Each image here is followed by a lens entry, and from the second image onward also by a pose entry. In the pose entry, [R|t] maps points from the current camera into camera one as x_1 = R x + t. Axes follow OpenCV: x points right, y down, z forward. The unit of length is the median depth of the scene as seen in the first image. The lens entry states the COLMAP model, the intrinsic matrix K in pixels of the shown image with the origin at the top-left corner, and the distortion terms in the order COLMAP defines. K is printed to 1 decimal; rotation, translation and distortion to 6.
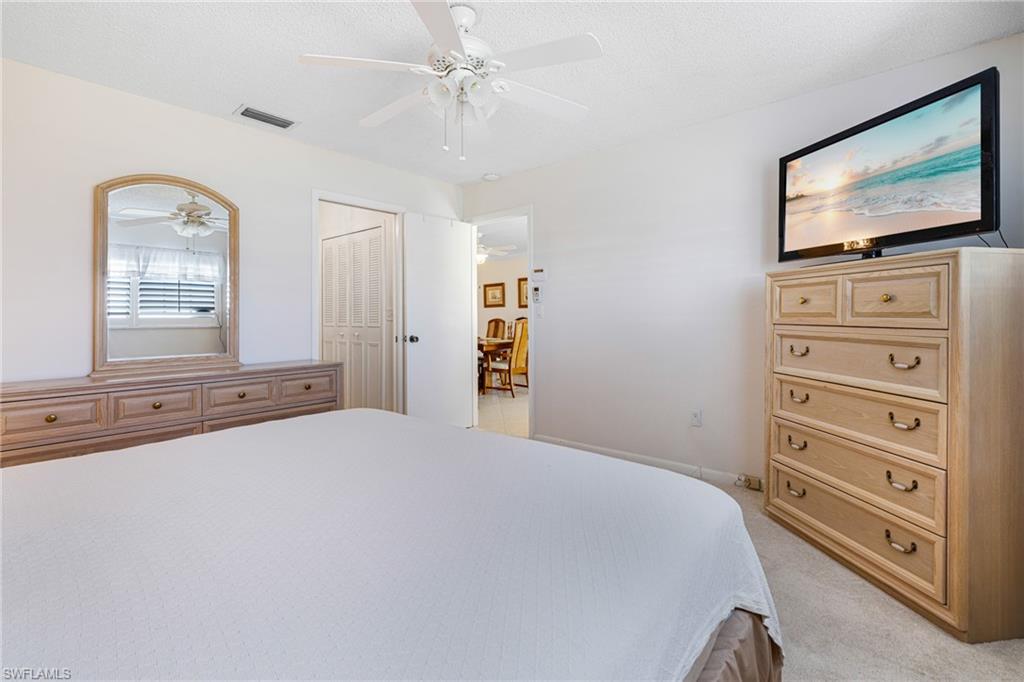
lens RADIAL K [[444.5, 0, 514.5], [0, 444.5, 318.5], [0, 0, 1]] dist [0.002450, 0.000405]
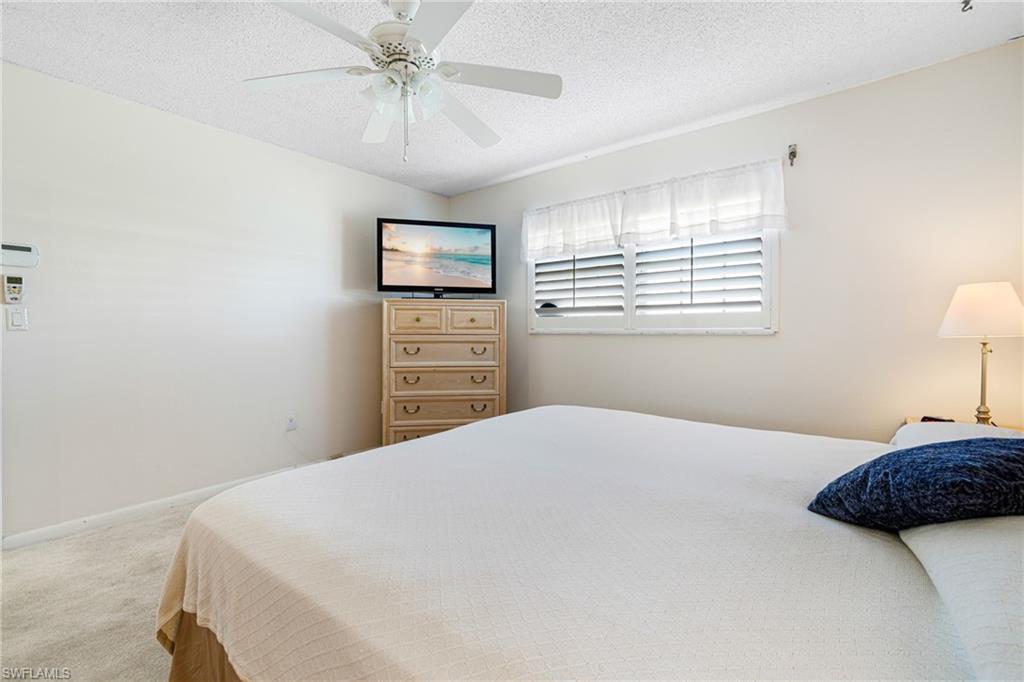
lens RADIAL K [[439.9, 0, 508.8], [0, 439.9, 351.9], [0, 0, 1]] dist [0.000248, -0.000032]
pose [[-0.001995, -0.043111, 0.999068, -0.989191], [0.006637, 0.999048, 0.043123, 0.012271], [-0.999976, 0.006717, -0.001707, 0.702014]]
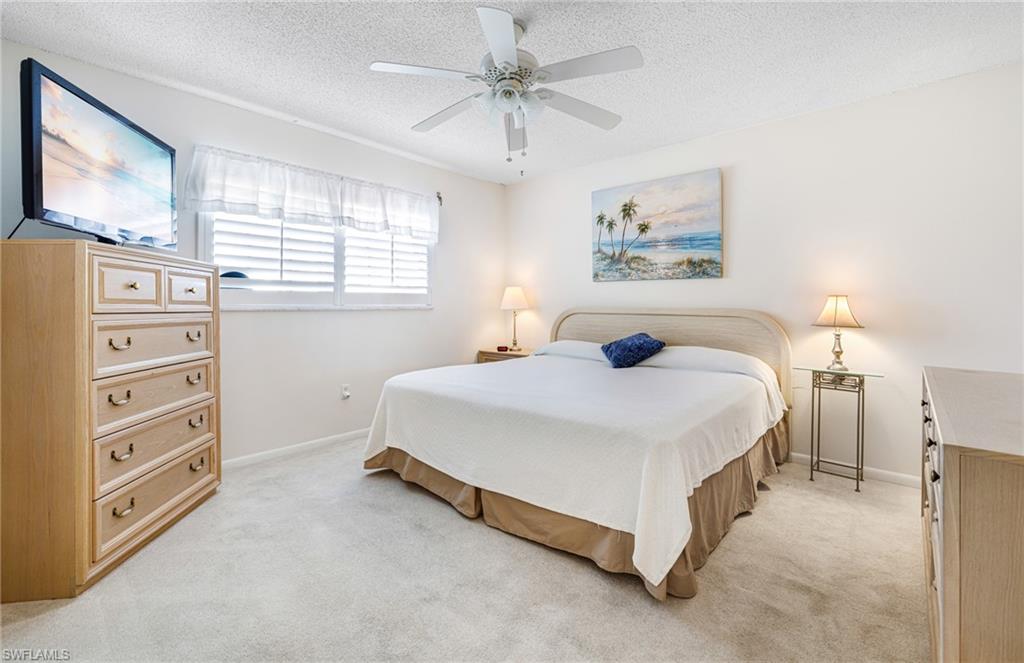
lens RADIAL K [[467.8, 0, 510.9], [0, 467.8, 308.2], [0, 0, 1]] dist [-0.001534, -0.000246]
pose [[-0.999631, 0.009071, 0.025589, -0.134253], [0.009295, 0.999919, 0.008646, 0.004436], [-0.025509, 0.008881, -0.999635, 1.995802]]
